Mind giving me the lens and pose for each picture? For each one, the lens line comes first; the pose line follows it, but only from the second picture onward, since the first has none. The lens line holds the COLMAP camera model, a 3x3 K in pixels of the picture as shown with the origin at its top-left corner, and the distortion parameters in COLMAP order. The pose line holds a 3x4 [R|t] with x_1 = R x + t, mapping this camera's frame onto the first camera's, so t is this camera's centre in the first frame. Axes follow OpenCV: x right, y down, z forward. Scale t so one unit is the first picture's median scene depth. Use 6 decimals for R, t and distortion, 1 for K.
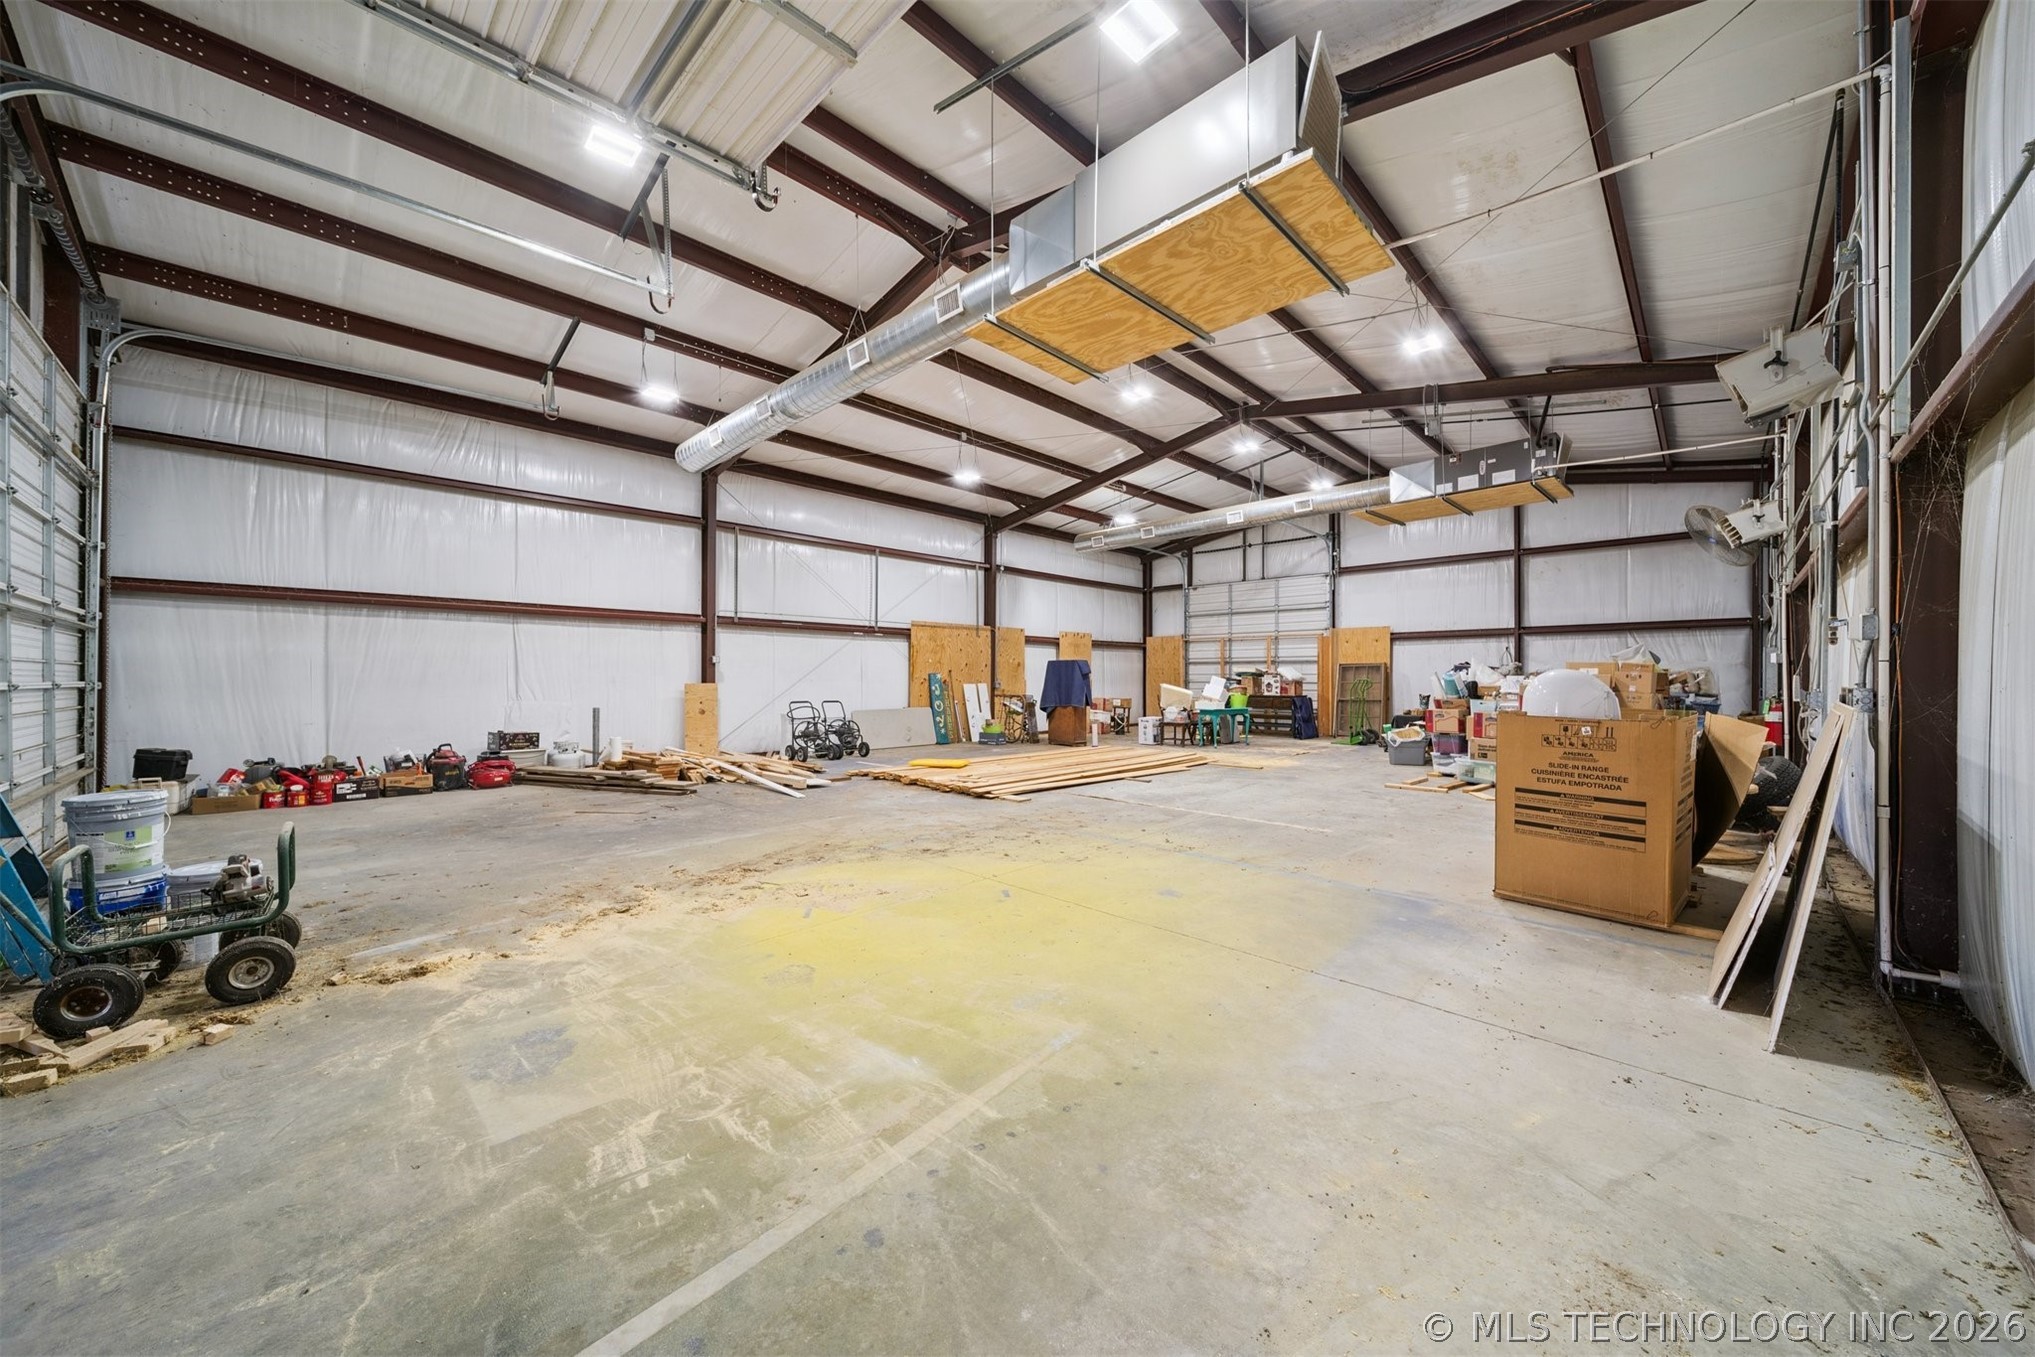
lens RADIAL K [[727.7, 0, 1021.0], [0, 727.7, 677.6], [0, 0, 1]] dist [-0.003027, -0.000144]
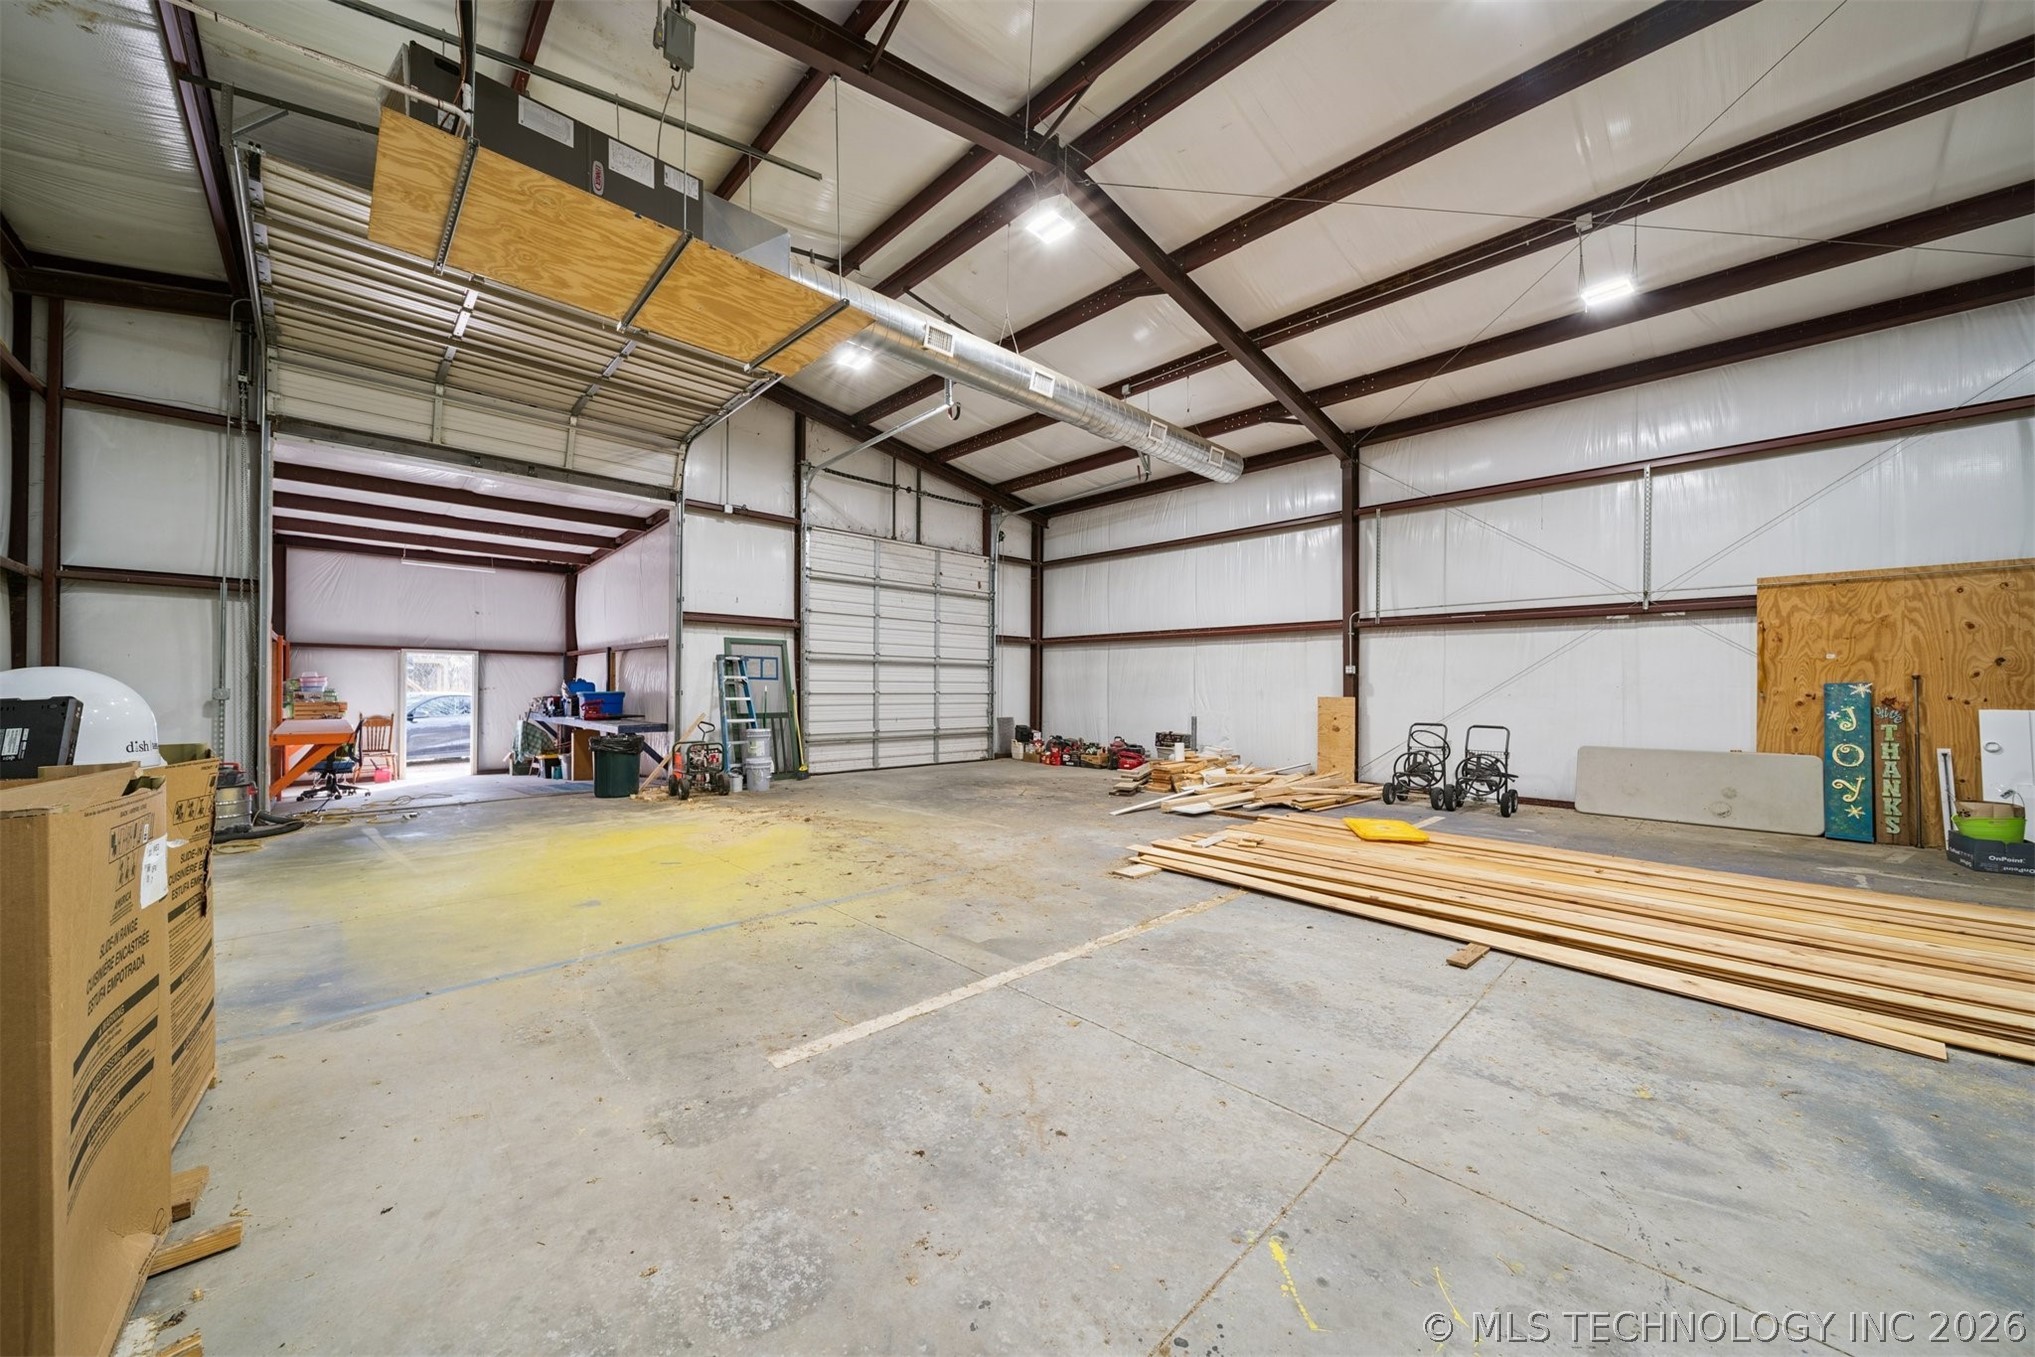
lens RADIAL K [[727.7, 0, 1017.4], [0, 727.7, 681.7], [0, 0, 1]] dist [-0.003027, -0.000144]
pose [[-0.048134, -0.010217, -0.998789, 0.474306], [-0.004353, 0.999940, -0.010019, -0.000265], [0.998831, 0.003865, -0.048176, 0.660122]]
